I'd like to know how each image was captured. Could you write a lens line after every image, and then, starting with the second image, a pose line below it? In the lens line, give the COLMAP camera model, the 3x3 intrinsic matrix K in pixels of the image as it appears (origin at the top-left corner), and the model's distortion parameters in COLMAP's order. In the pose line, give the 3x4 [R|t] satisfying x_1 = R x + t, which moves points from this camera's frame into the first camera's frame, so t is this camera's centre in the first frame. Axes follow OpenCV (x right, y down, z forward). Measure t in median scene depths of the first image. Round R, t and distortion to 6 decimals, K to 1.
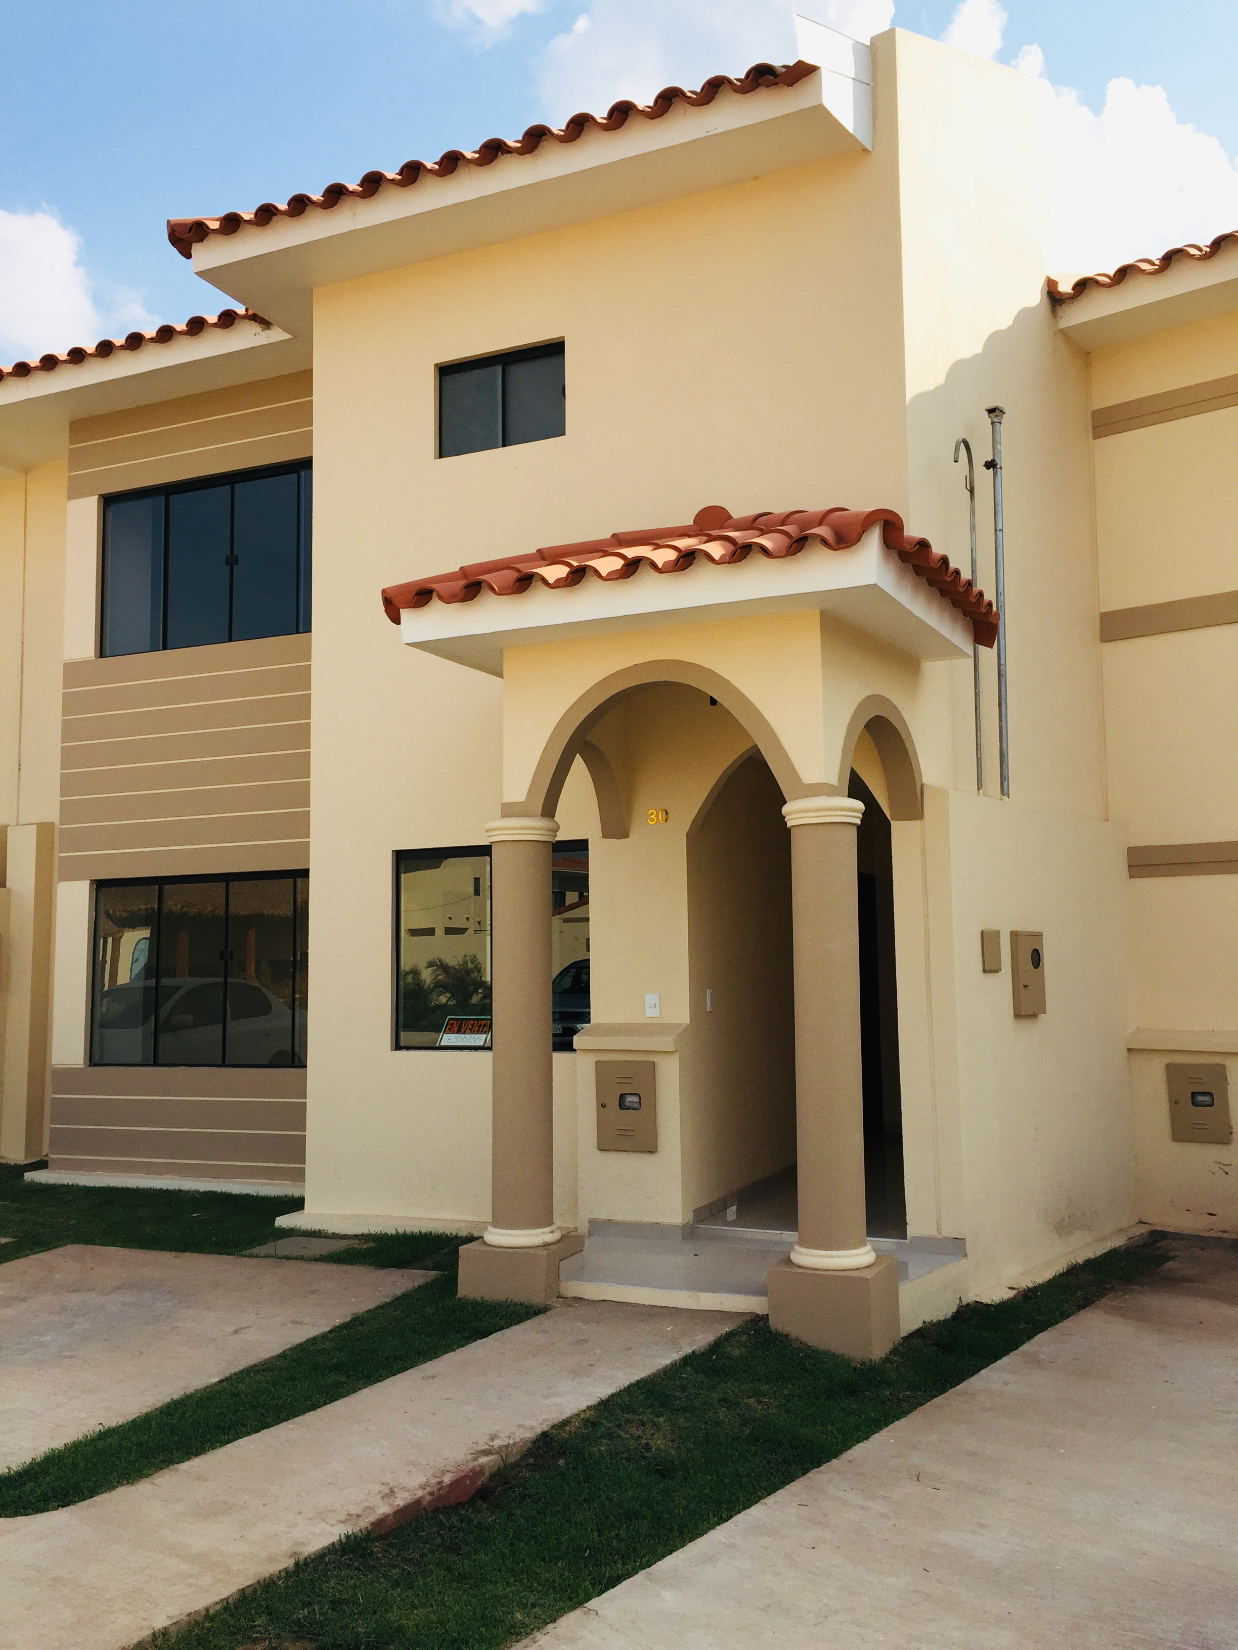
lens RADIAL K [[1398.1, 0, 619.0], [0, 1398.1, 825.0], [0, 0, 1]] dist [-0.002460, 0.003309]
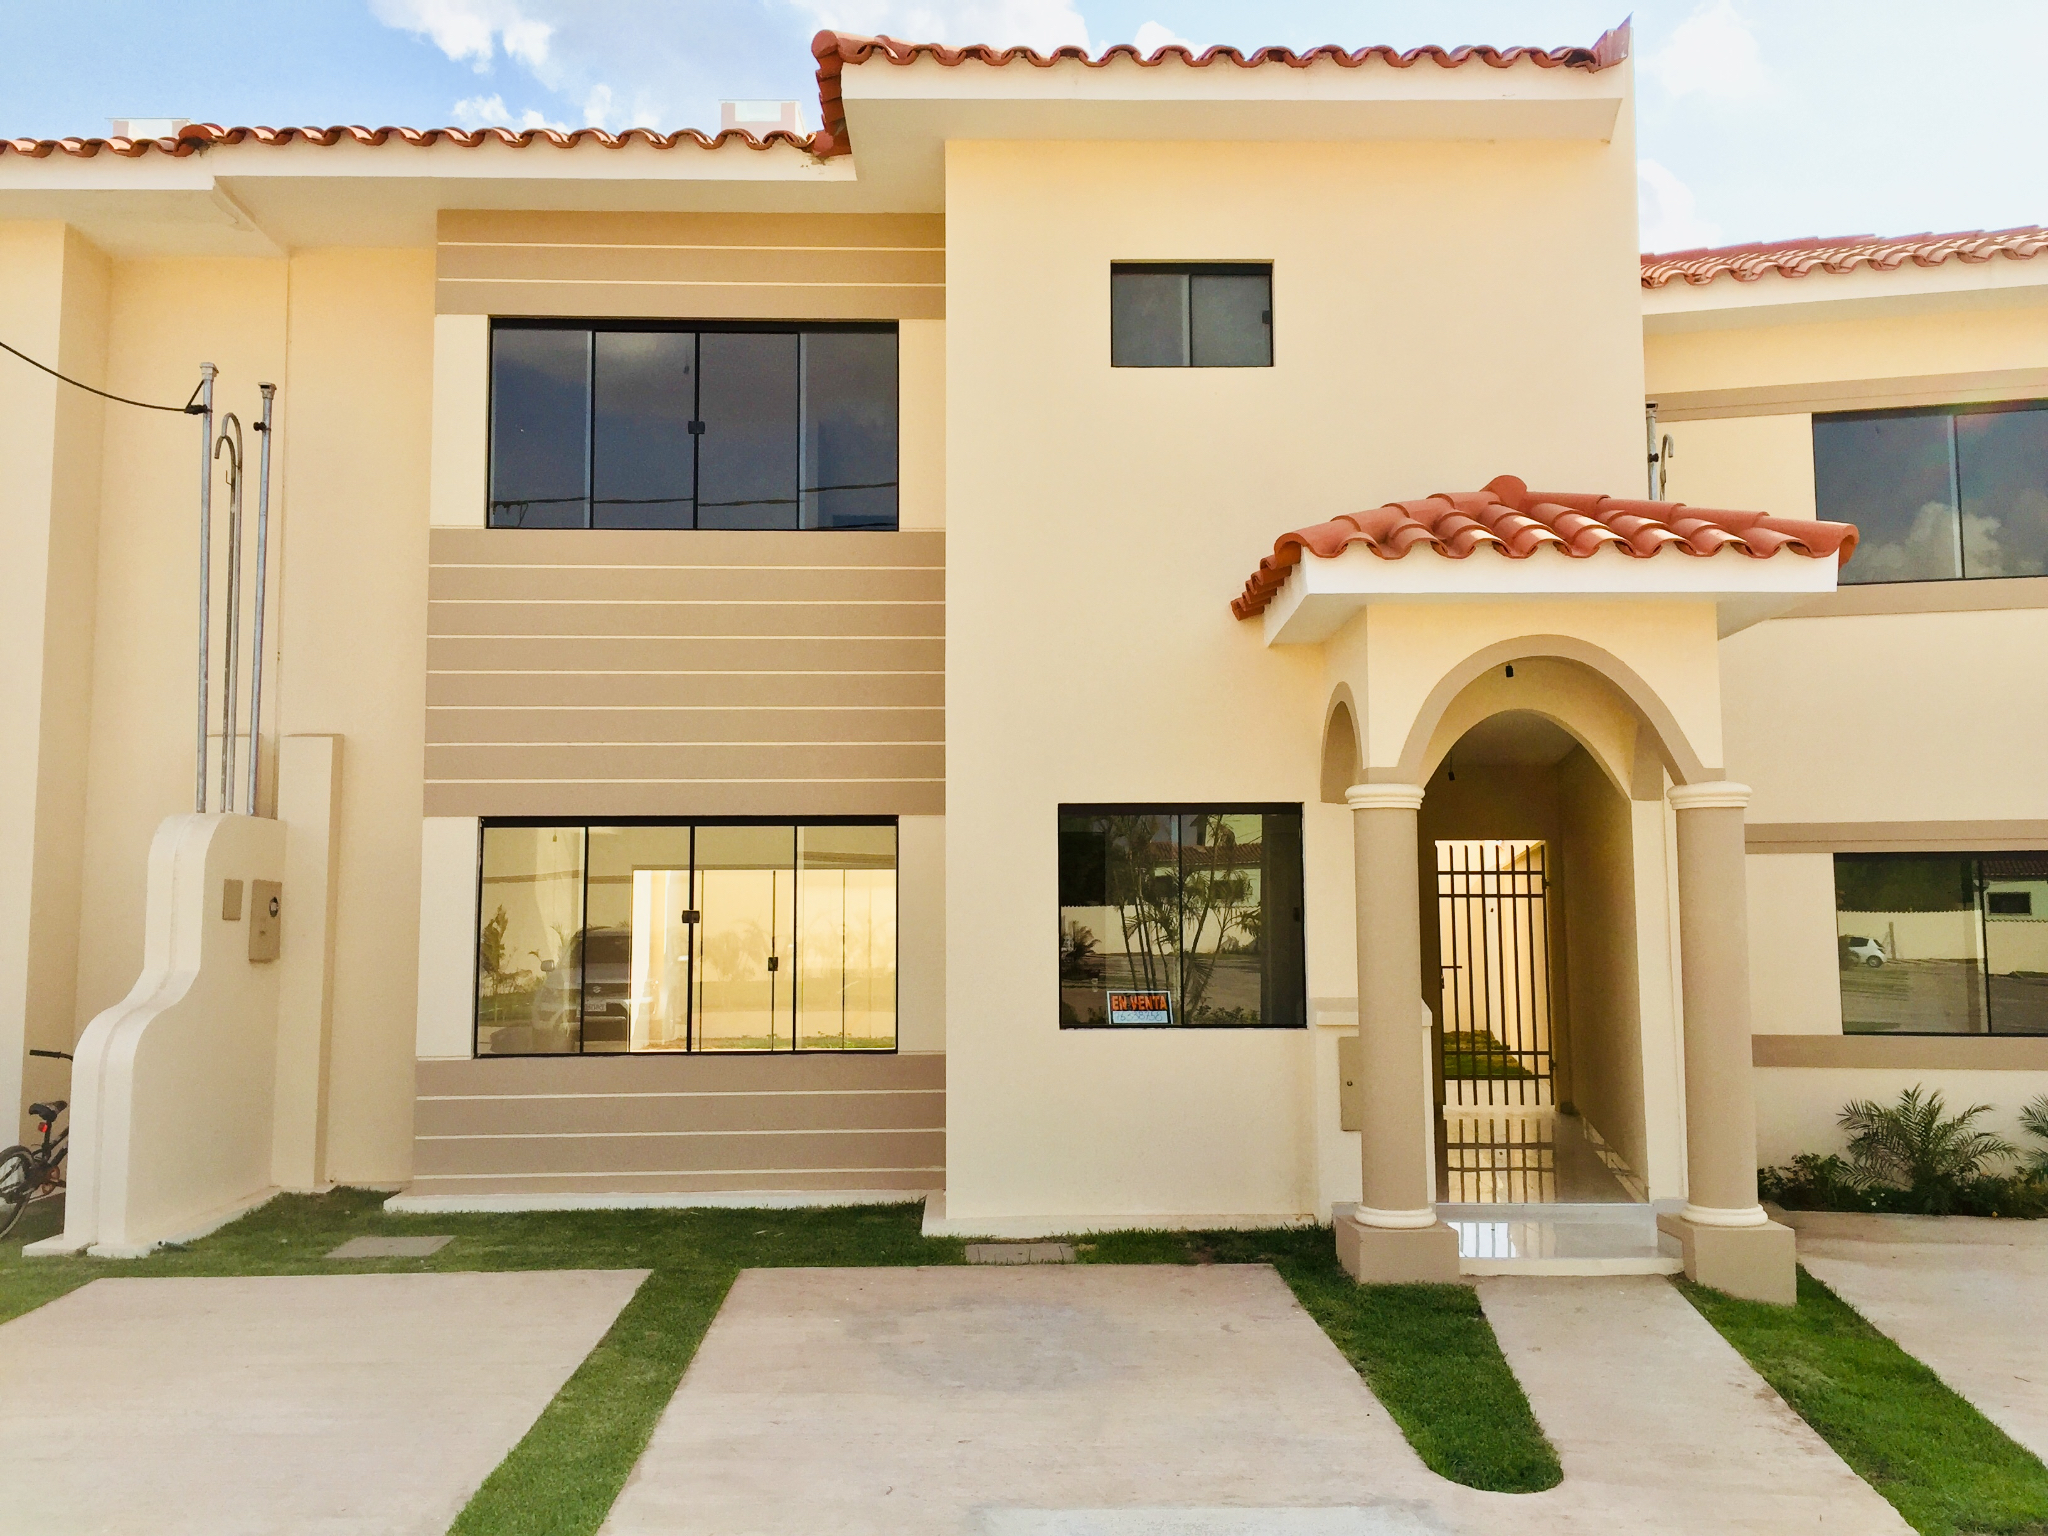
lens RADIAL K [[1730.6, 0, 1024.0], [0, 1730.6, 768.0], [0, 0, 1]] dist [0.012267, -0.002158]
pose [[0.914023, 0.043331, 0.403342, -0.613311], [-0.049898, 0.998738, 0.005779, -0.010475], [-0.402582, -0.025408, 0.915031, 0.005820]]
